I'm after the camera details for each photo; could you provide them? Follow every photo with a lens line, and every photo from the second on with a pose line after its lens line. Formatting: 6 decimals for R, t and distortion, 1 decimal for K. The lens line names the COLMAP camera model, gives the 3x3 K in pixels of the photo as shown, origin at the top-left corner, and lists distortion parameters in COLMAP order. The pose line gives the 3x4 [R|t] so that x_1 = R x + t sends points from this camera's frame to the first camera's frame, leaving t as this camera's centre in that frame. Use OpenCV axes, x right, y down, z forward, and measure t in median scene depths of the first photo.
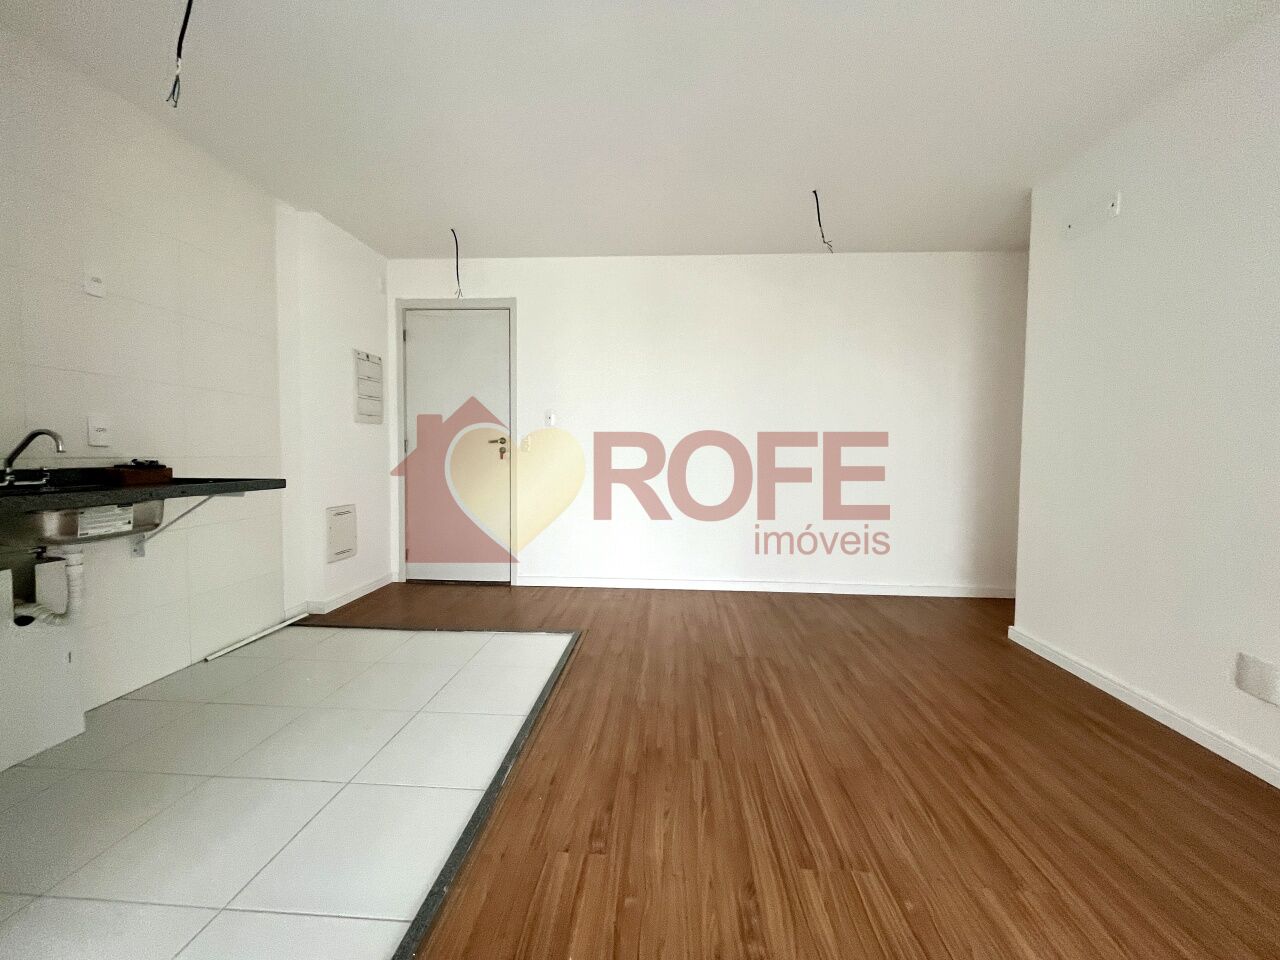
lens RADIAL K [[515.2, 0, 643.9], [0, 515.2, 476.8], [0, 0, 1]] dist [-0.001376, 0.000489]
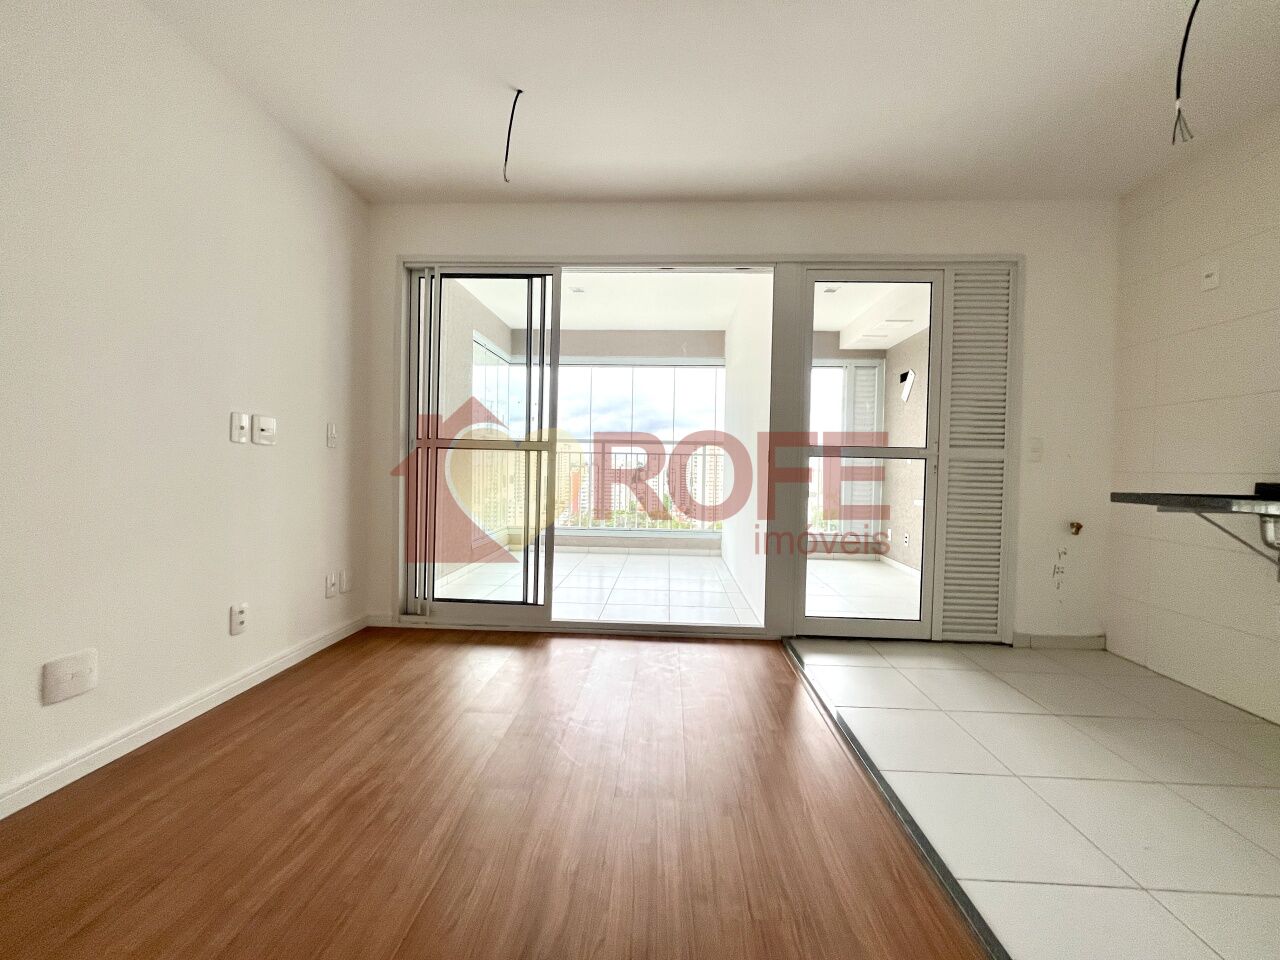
lens RADIAL K [[515.2, 0, 644.9], [0, 515.2, 478.5], [0, 0, 1]] dist [-0.001376, 0.000489]
pose [[-0.999453, -0.026990, -0.019099, 0.184097], [-0.028243, 0.997238, 0.068693, -0.045677], [0.017193, 0.069195, -0.997455, 1.734924]]
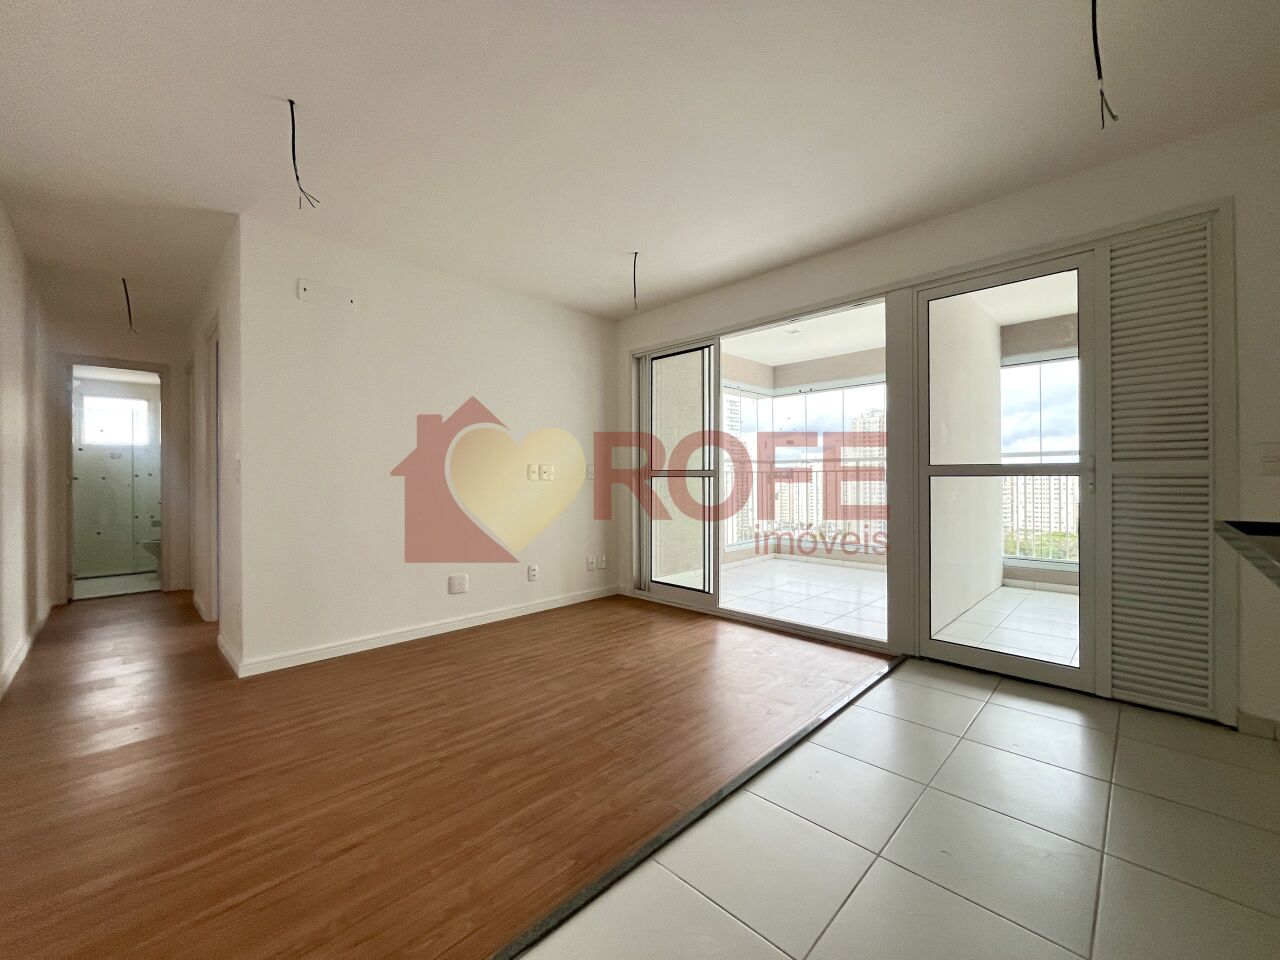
lens RADIAL K [[515.2, 0, 645.4], [0, 515.2, 478.9], [0, 0, 1]] dist [-0.001376, 0.000489]
pose [[-0.758403, -0.004196, 0.651773, -0.724854], [0.030294, 0.998672, 0.041679, -0.102513], [-0.651082, 0.051354, -0.757268, 1.911045]]
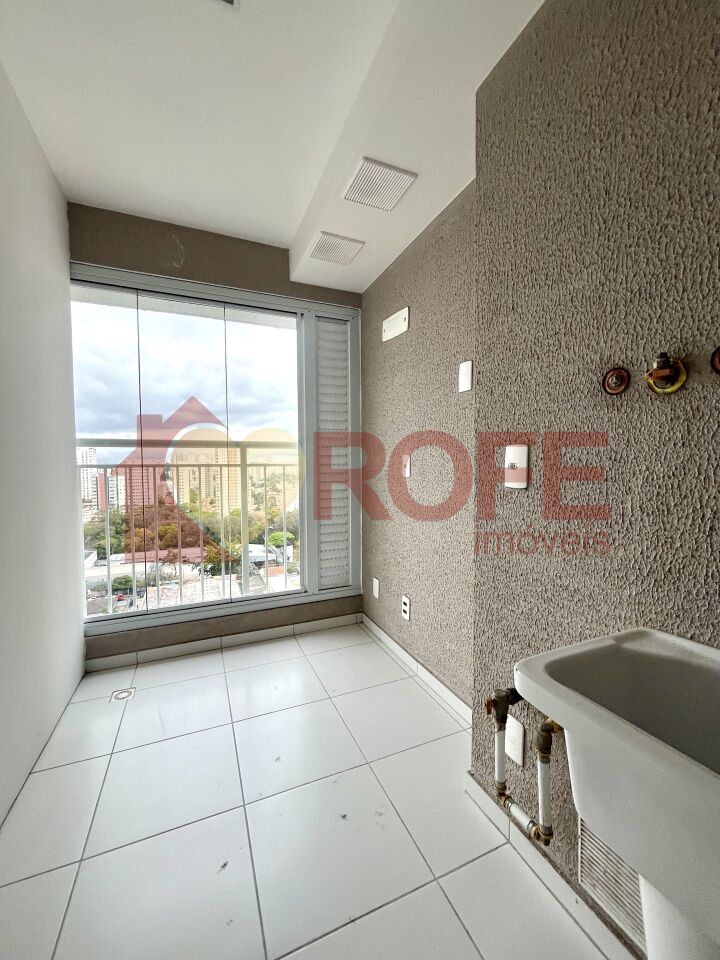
lens RADIAL K [[386.4, 0, 361.6], [0, 386.4, 483.9], [0, 0, 1]] dist [-0.001376, 0.000489]
pose [[-0.890252, 0.016347, -0.455175, -0.607628], [-0.024457, 0.996198, 0.083611, -0.049497], [0.454812, 0.085568, -0.886467, 0.016418]]
